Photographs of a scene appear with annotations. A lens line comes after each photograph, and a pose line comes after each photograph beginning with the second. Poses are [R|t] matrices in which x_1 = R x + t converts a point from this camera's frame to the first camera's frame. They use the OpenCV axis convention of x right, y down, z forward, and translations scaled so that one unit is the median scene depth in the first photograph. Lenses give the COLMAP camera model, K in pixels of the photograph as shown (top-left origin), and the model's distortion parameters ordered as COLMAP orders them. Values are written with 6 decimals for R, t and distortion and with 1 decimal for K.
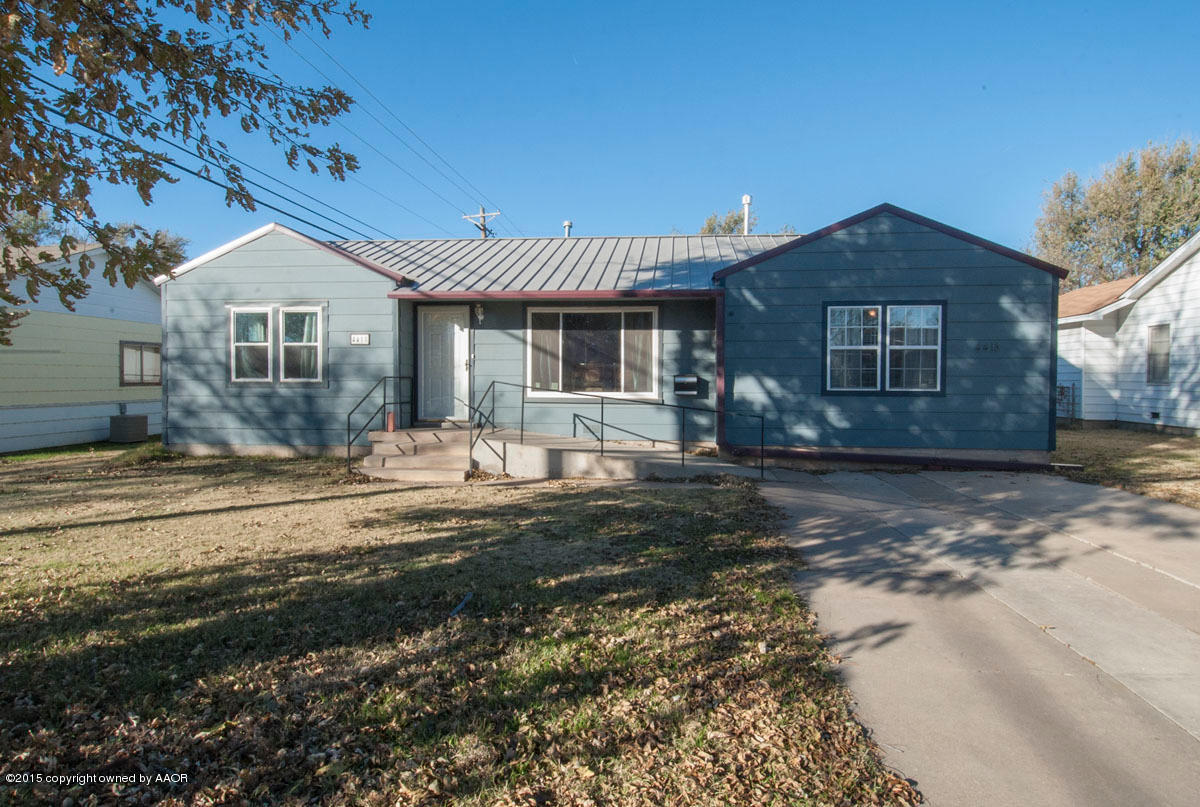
lens RADIAL K [[651.1, 0, 600.6], [0, 651.1, 375.4], [0, 0, 1]] dist [0.050326, -0.062196]
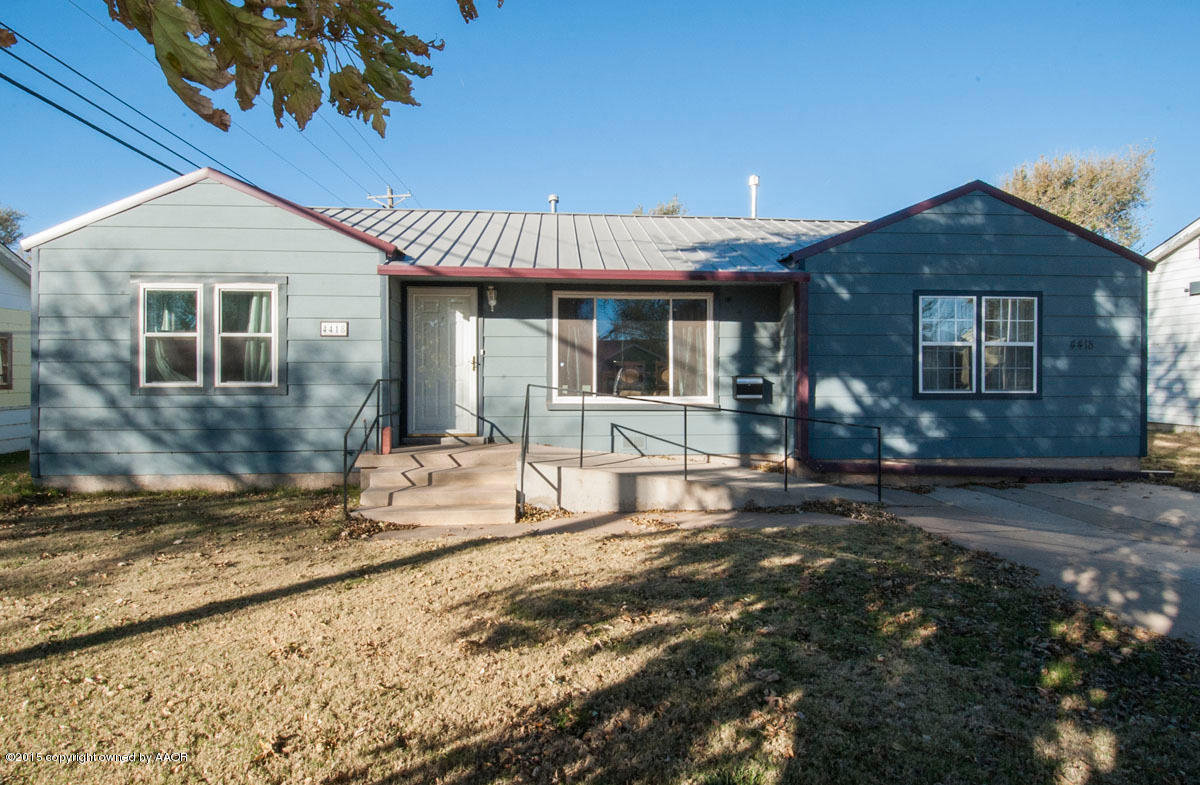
lens RADIAL K [[638.6, 0, 600.6], [0, 638.6, 358.8], [0, 0, 1]] dist [0.040786, -0.048424]
pose [[0.982272, 0.001176, 0.187459, -0.206510], [0.001905, 0.999866, -0.016257, -0.008965], [-0.187453, 0.016326, 0.982138, 0.226003]]
